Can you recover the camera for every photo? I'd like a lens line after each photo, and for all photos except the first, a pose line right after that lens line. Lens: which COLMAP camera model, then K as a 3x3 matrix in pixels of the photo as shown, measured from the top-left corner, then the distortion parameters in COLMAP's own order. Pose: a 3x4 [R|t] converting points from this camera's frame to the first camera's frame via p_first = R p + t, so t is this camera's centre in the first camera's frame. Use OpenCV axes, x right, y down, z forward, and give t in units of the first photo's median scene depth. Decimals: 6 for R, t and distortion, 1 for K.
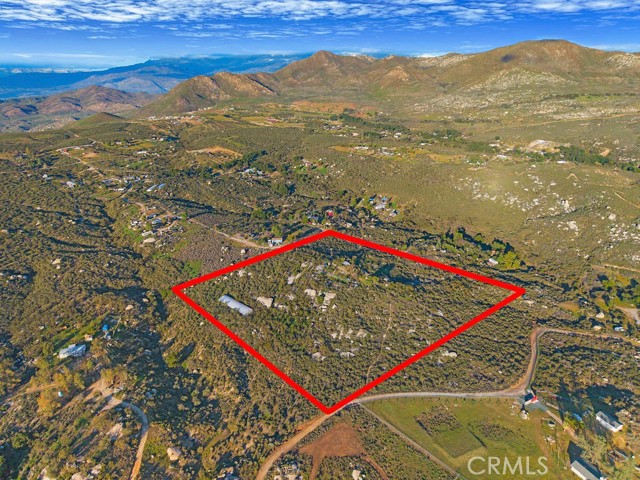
lens RADIAL K [[428.8, 0, 322.0], [0, 428.8, 240.1], [0, 0, 1]] dist [0.028194, -0.033925]
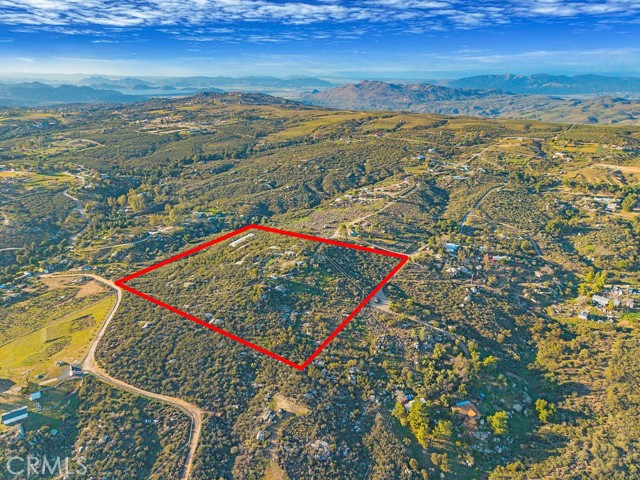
lens RADIAL K [[428.8, 0, 322.0], [0, 428.8, 240.1], [0, 0, 1]] dist [0.028194, -0.033925]
pose [[0.144655, 0.370851, -0.917357, 1.254734], [-0.363003, 0.882356, 0.299460, -0.401488], [0.920491, 0.289685, 0.262257, 1.044067]]
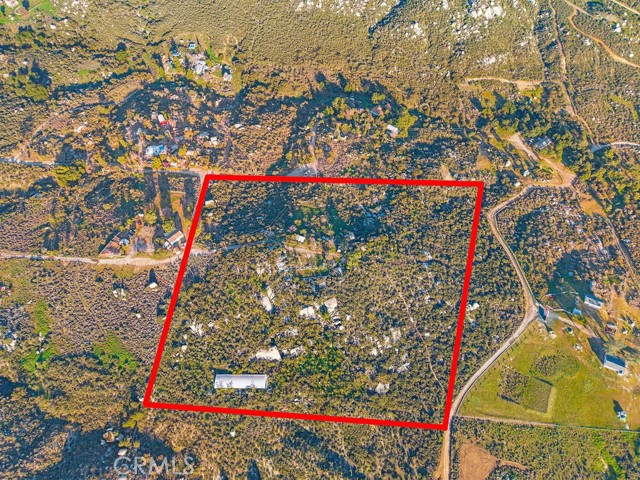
lens RADIAL K [[428.8, 0, 322.0], [0, 428.8, 240.1], [0, 0, 1]] dist [0.028194, -0.033925]
pose [[0.760768, -0.541943, 0.357112, -0.274015], [0.225778, 0.736850, 0.637241, -0.610961], [-0.608486, -0.404165, 0.682931, 0.557476]]
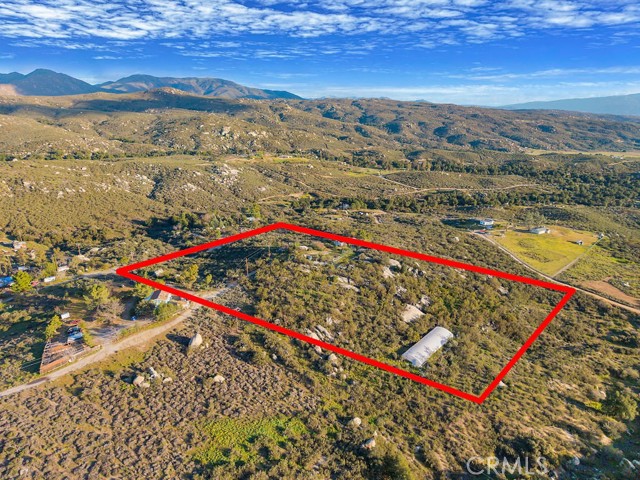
lens RADIAL K [[428.8, 0, 322.0], [0, 428.8, 240.1], [0, 0, 1]] dist [0.028194, -0.033925]
pose [[-0.029101, -0.289364, 0.956777, -0.775955], [0.350769, 0.893355, 0.280852, -0.178561], [-0.936010, 0.343780, 0.075502, 1.231194]]
